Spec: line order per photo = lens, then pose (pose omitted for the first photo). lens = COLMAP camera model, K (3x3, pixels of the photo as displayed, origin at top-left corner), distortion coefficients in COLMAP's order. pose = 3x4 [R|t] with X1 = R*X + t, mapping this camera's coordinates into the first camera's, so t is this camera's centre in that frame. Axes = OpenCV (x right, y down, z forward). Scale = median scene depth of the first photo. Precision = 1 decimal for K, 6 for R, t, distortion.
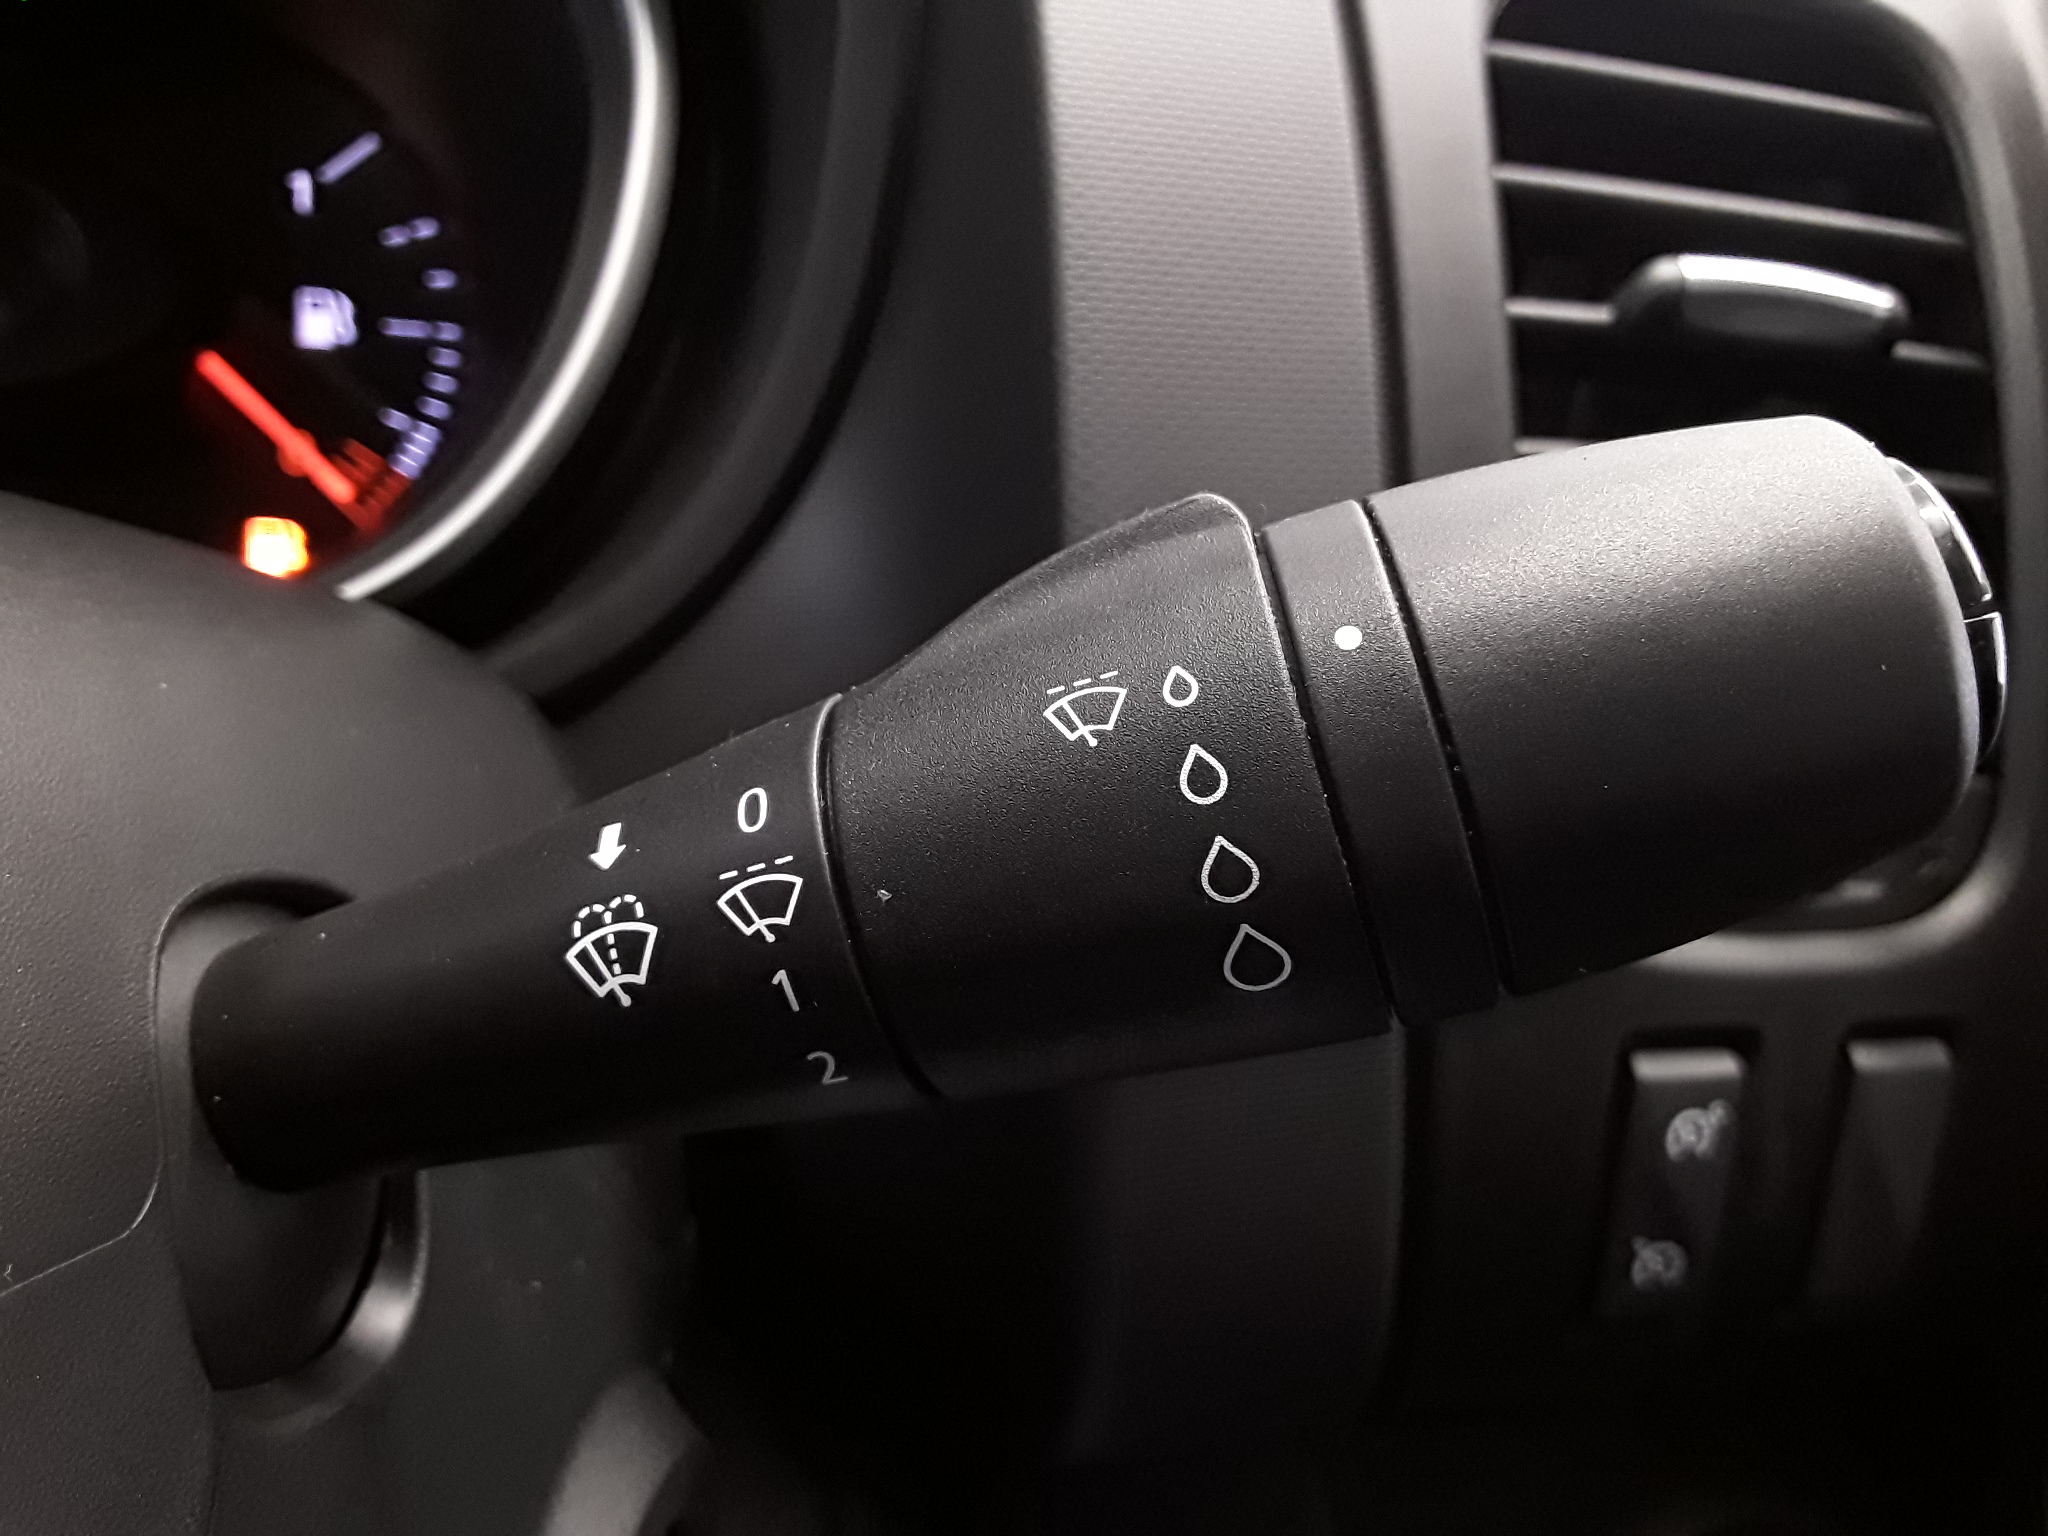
lens RADIAL K [[1665.3, 0, 1006.1], [0, 1665.3, 773.0], [0, 0, 1]] dist [0.041529, -0.075608]
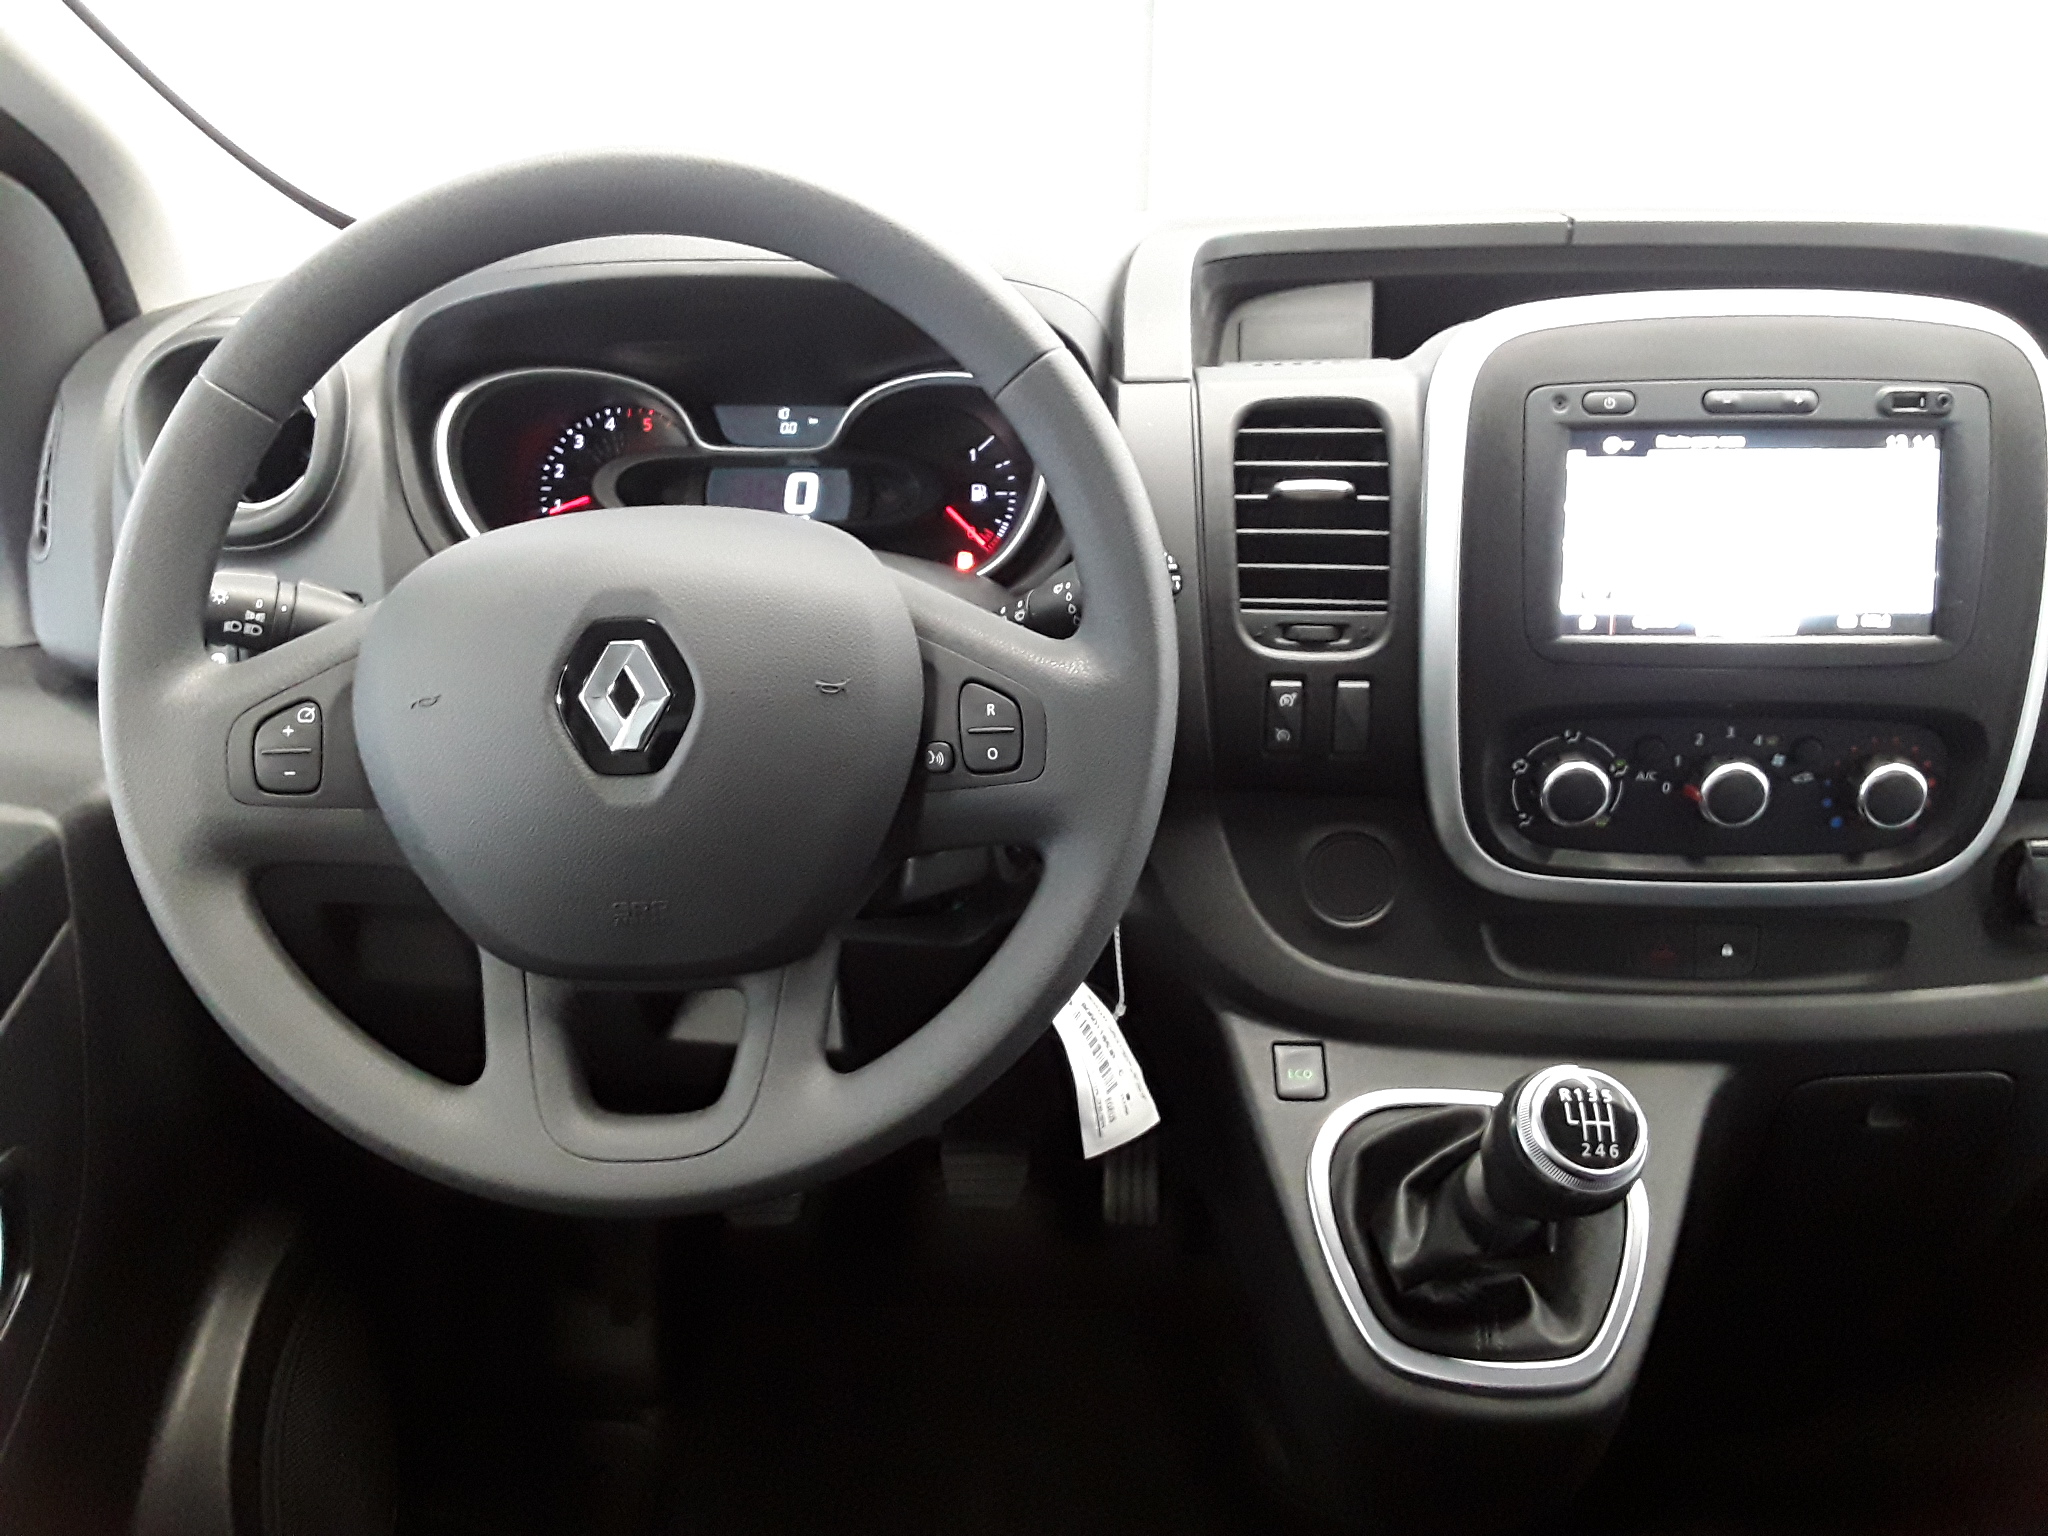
lens RADIAL K [[1665.3, 0, 1025.6], [0, 1665.3, 790.2], [0, 0, 1]] dist [0.041529, -0.075608]
pose [[0.927450, 0.021758, -0.373314, 1.050450], [-0.007632, 0.999199, 0.039276, 0.220953], [0.373869, -0.033577, 0.926873, -2.328626]]
